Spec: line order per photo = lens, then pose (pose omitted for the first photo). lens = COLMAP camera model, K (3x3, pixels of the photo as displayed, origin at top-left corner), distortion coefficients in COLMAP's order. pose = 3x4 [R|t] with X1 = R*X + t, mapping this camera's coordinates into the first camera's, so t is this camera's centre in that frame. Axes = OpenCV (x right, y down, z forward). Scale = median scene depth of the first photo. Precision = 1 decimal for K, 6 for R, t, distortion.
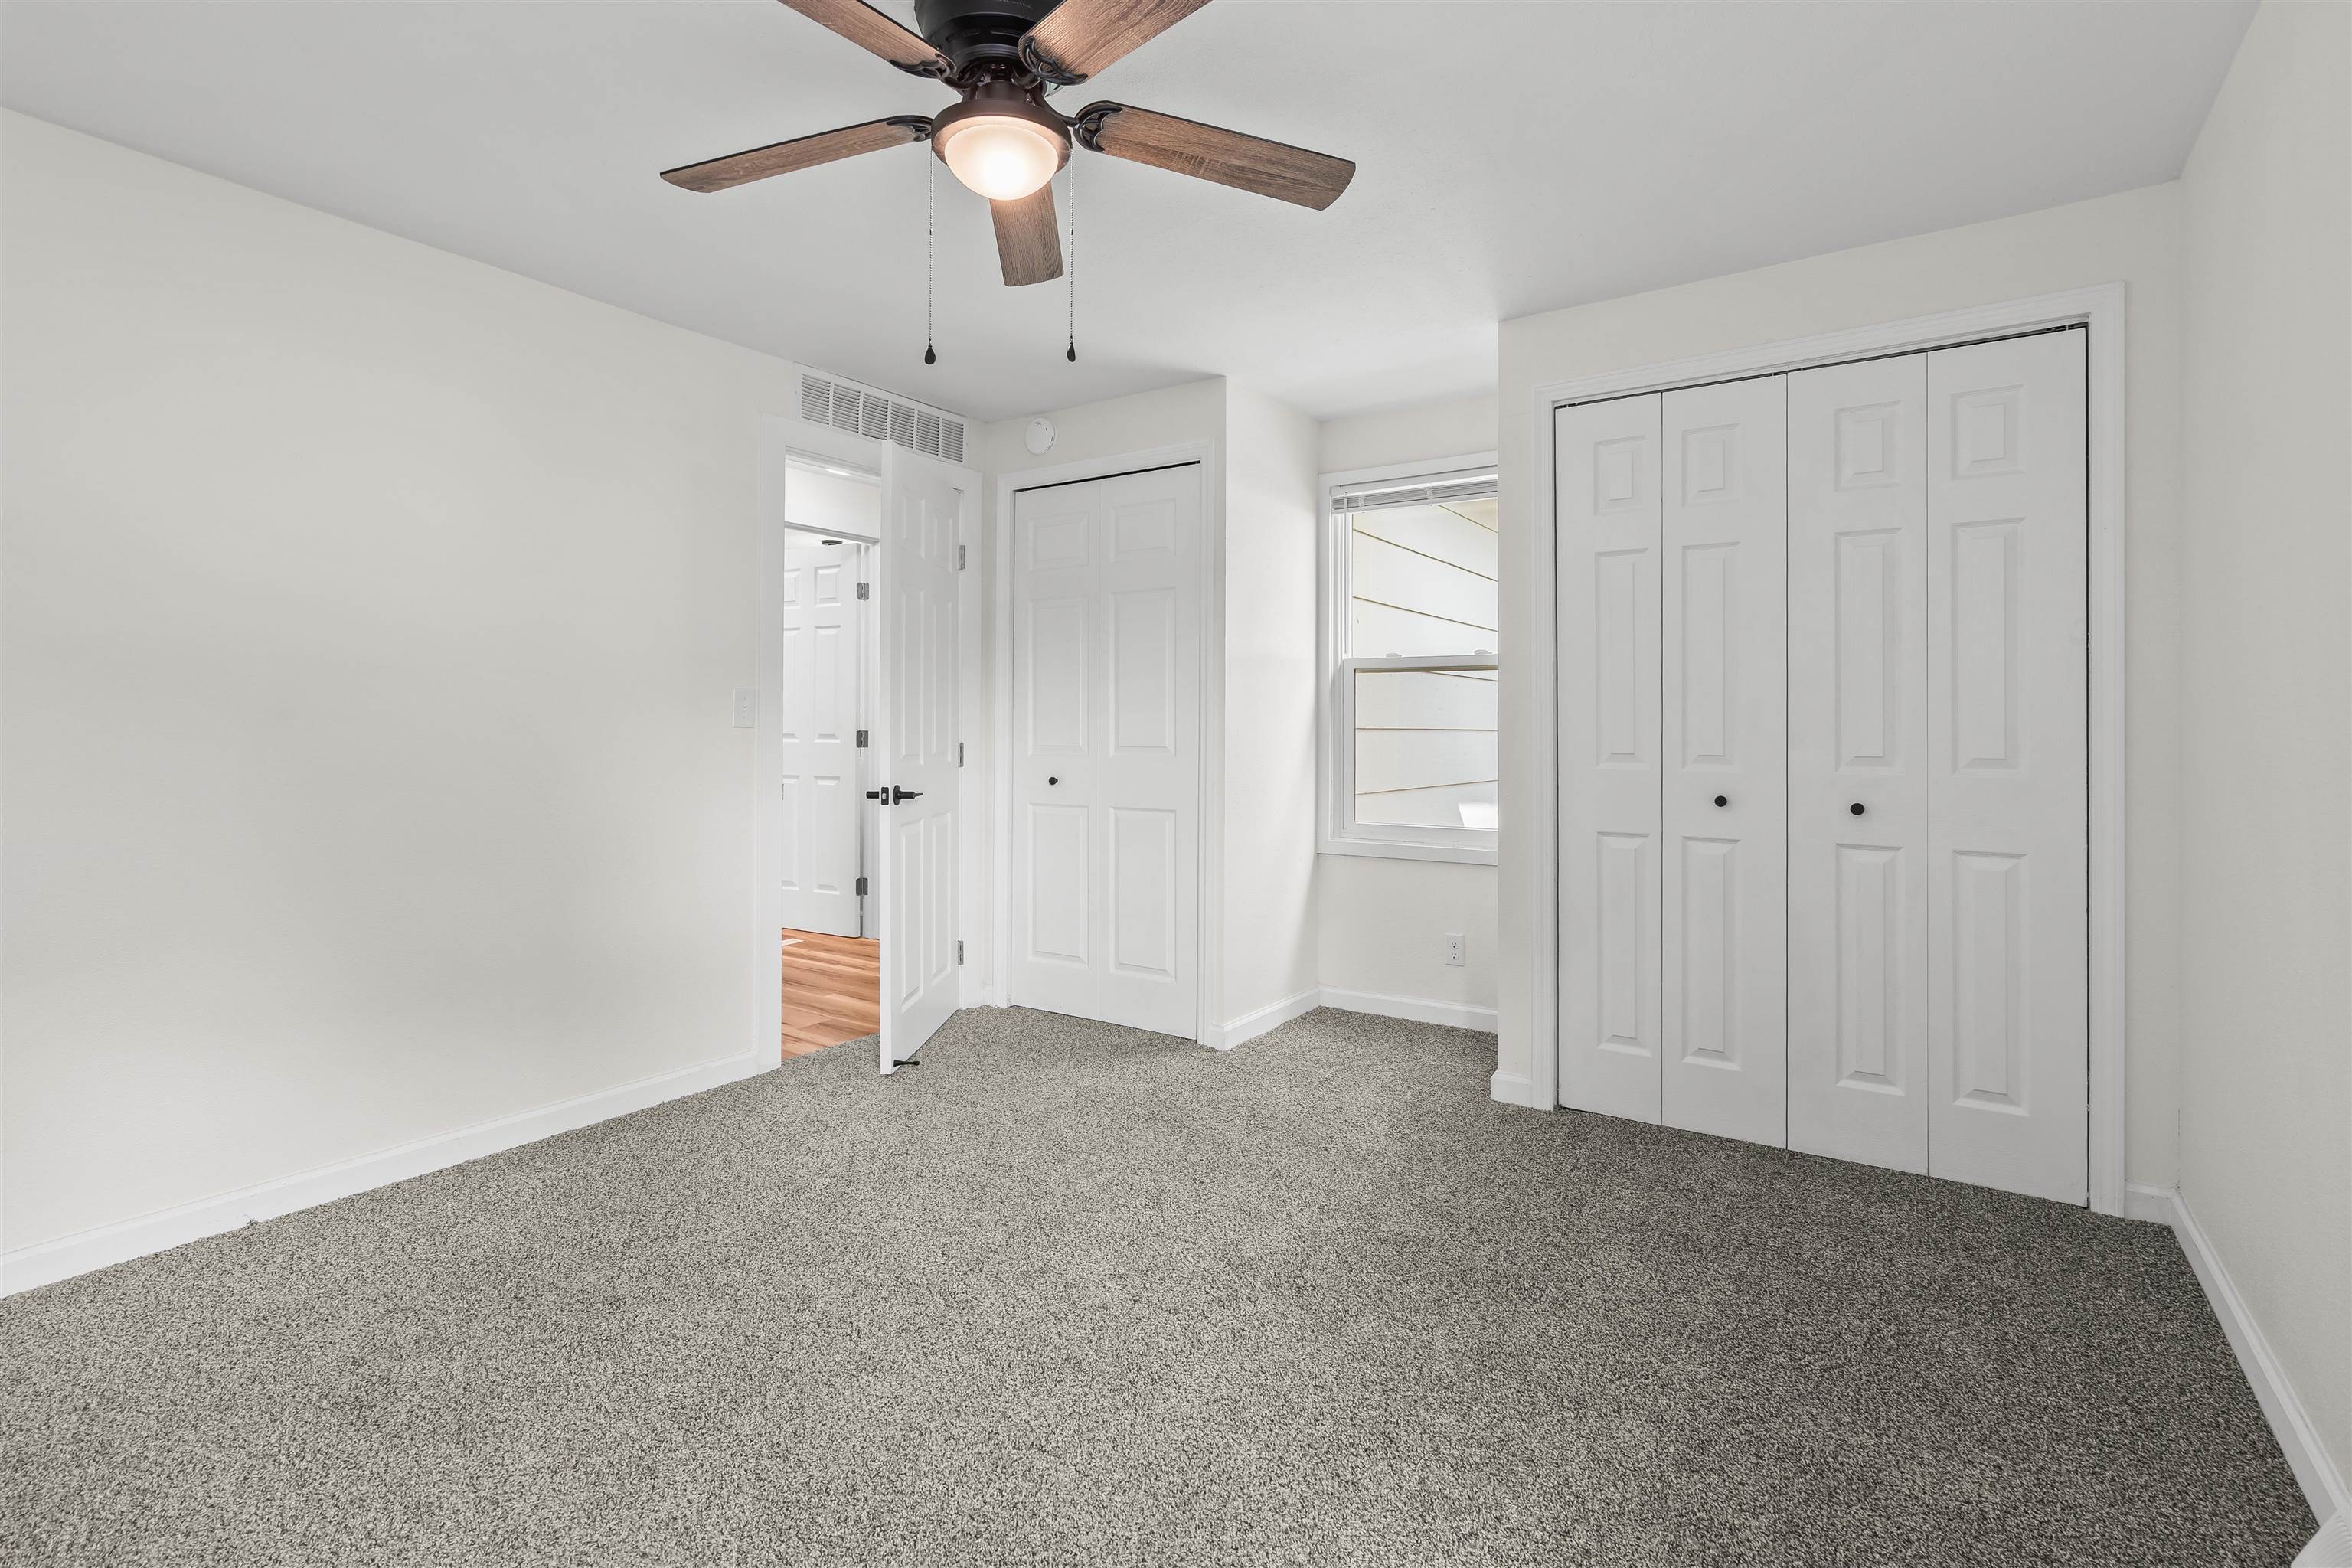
lens RADIAL K [[1092.0, 0, 1183.3], [0, 1092.0, 728.0], [0, 0, 1]] dist [-0.001139, 0.000786]
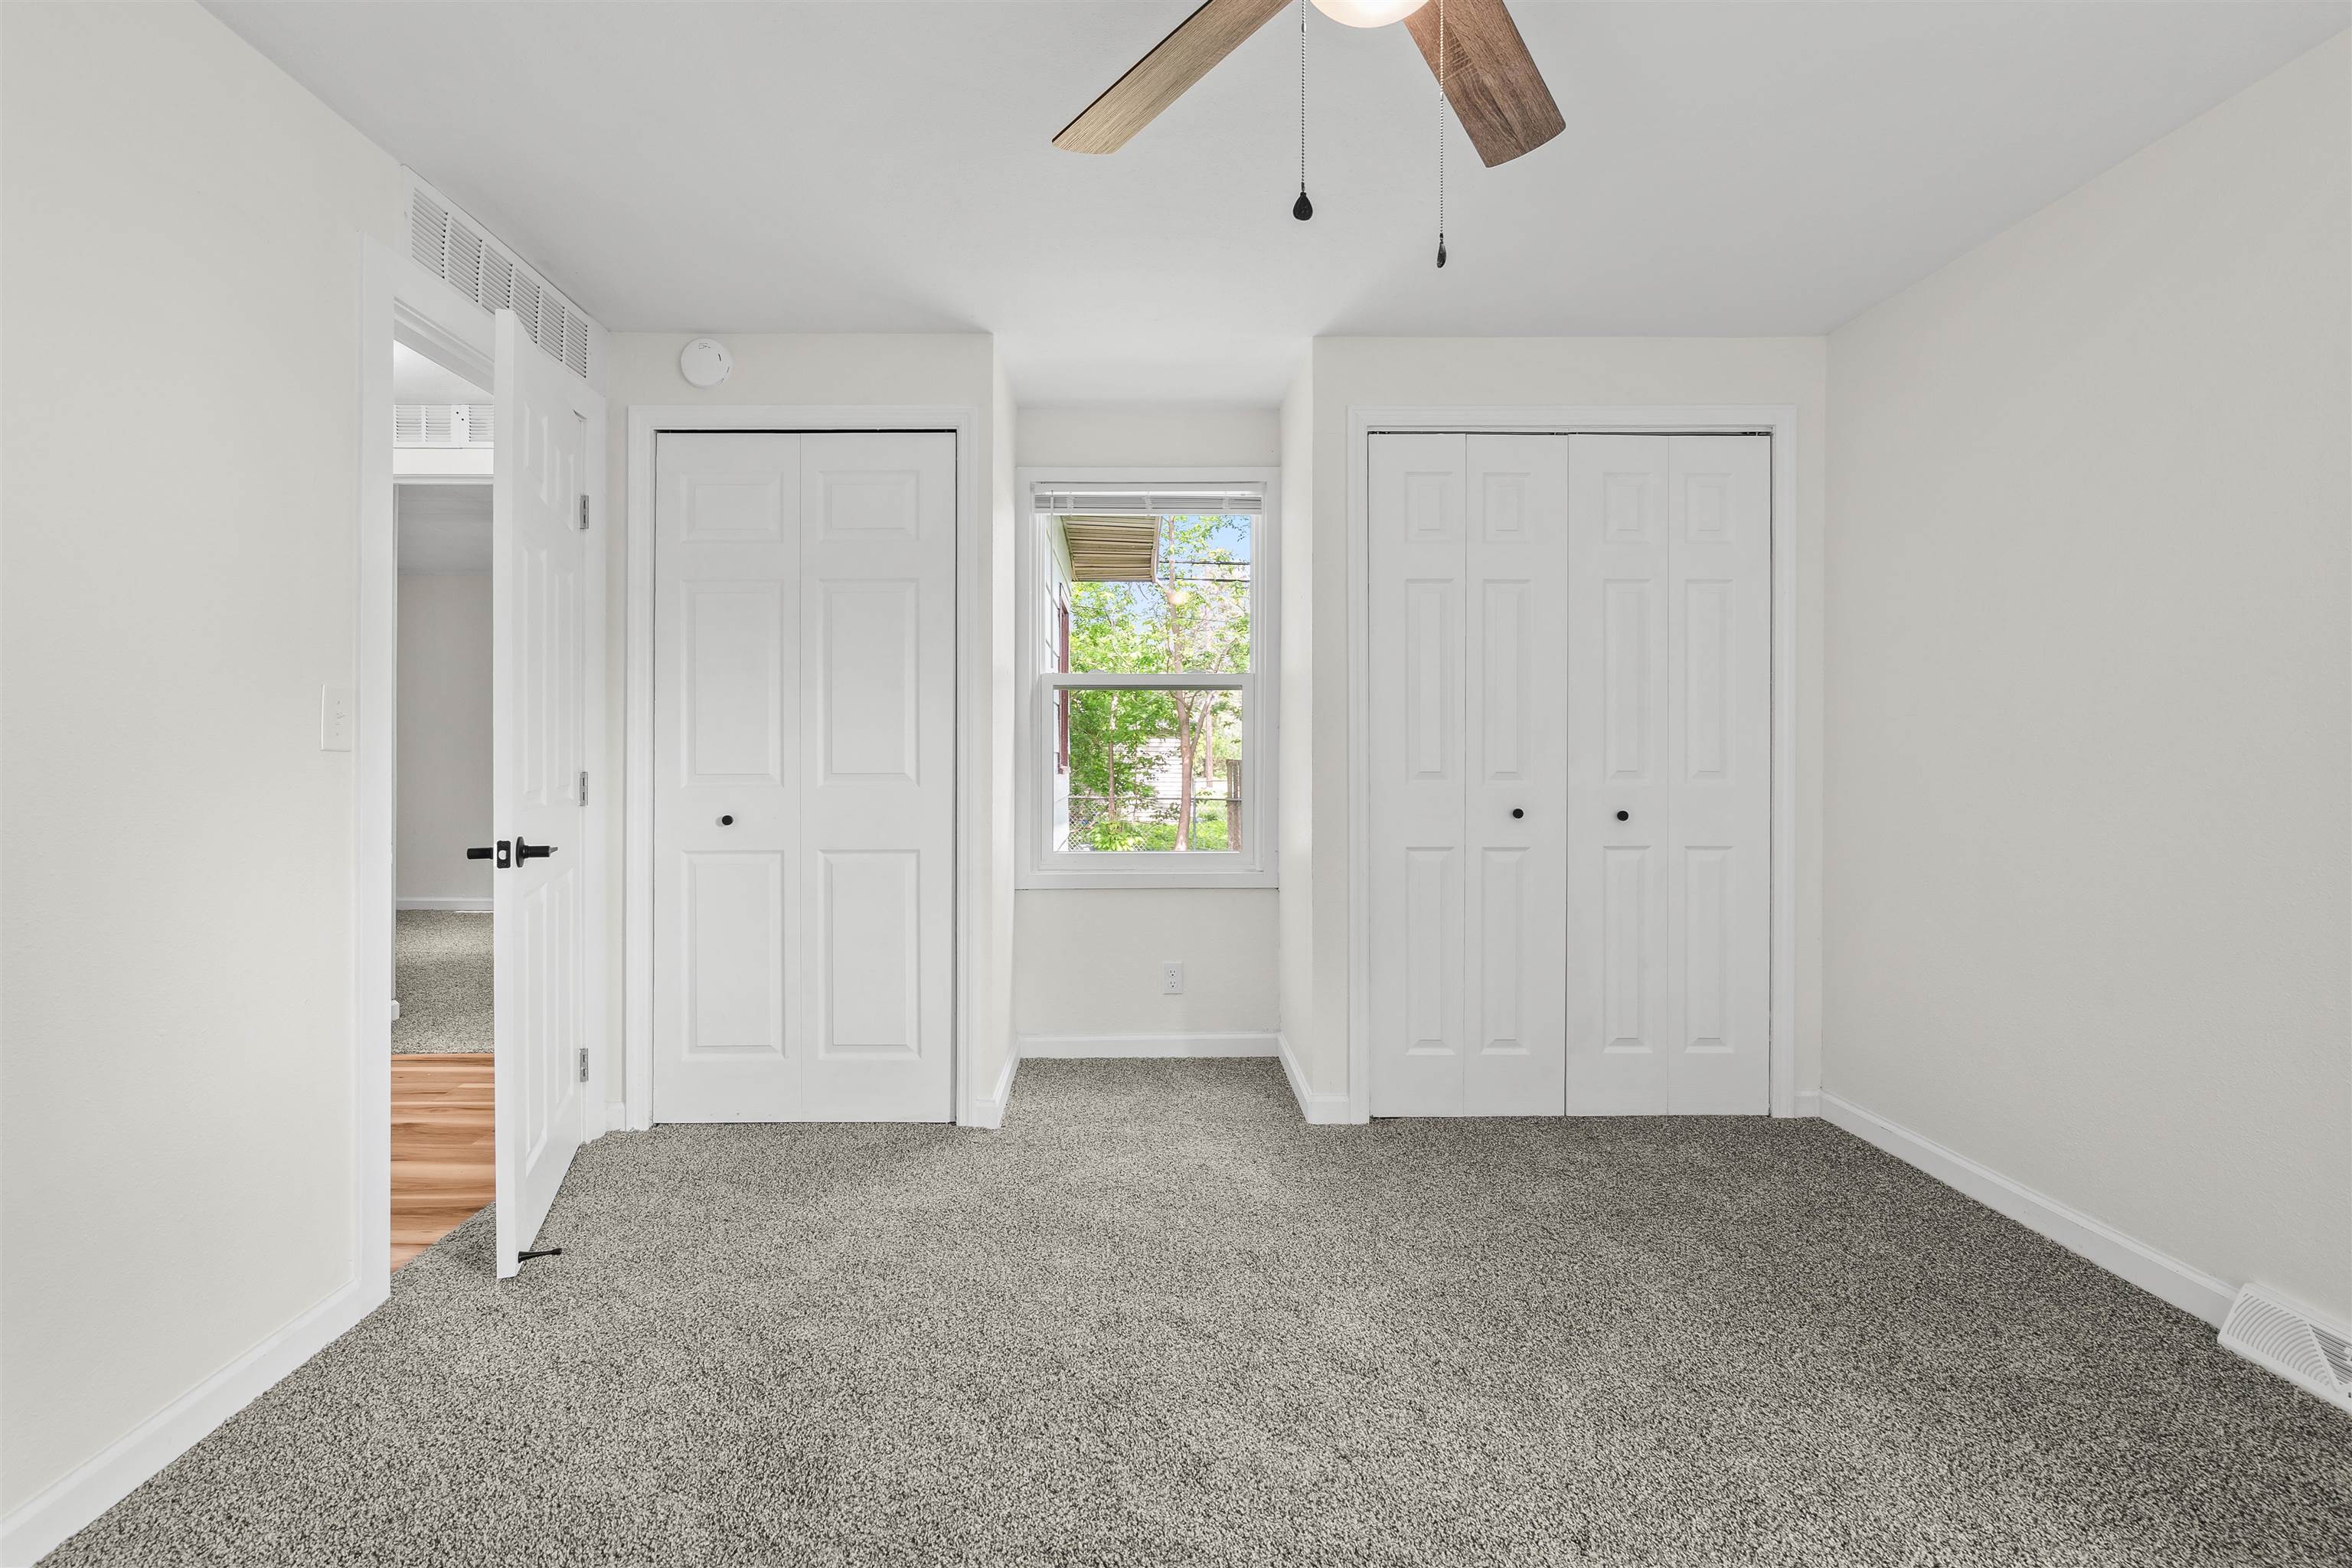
lens RADIAL K [[1088.0, 0, 1182.6], [0, 1088.0, 763.7], [0, 0, 1]] dist [-0.005443, 0.001638]
pose [[0.827270, -0.012235, 0.561672, -0.370499], [0.005433, 0.999890, 0.013778, -0.000639], [-0.561778, -0.008347, 0.827246, 0.256397]]
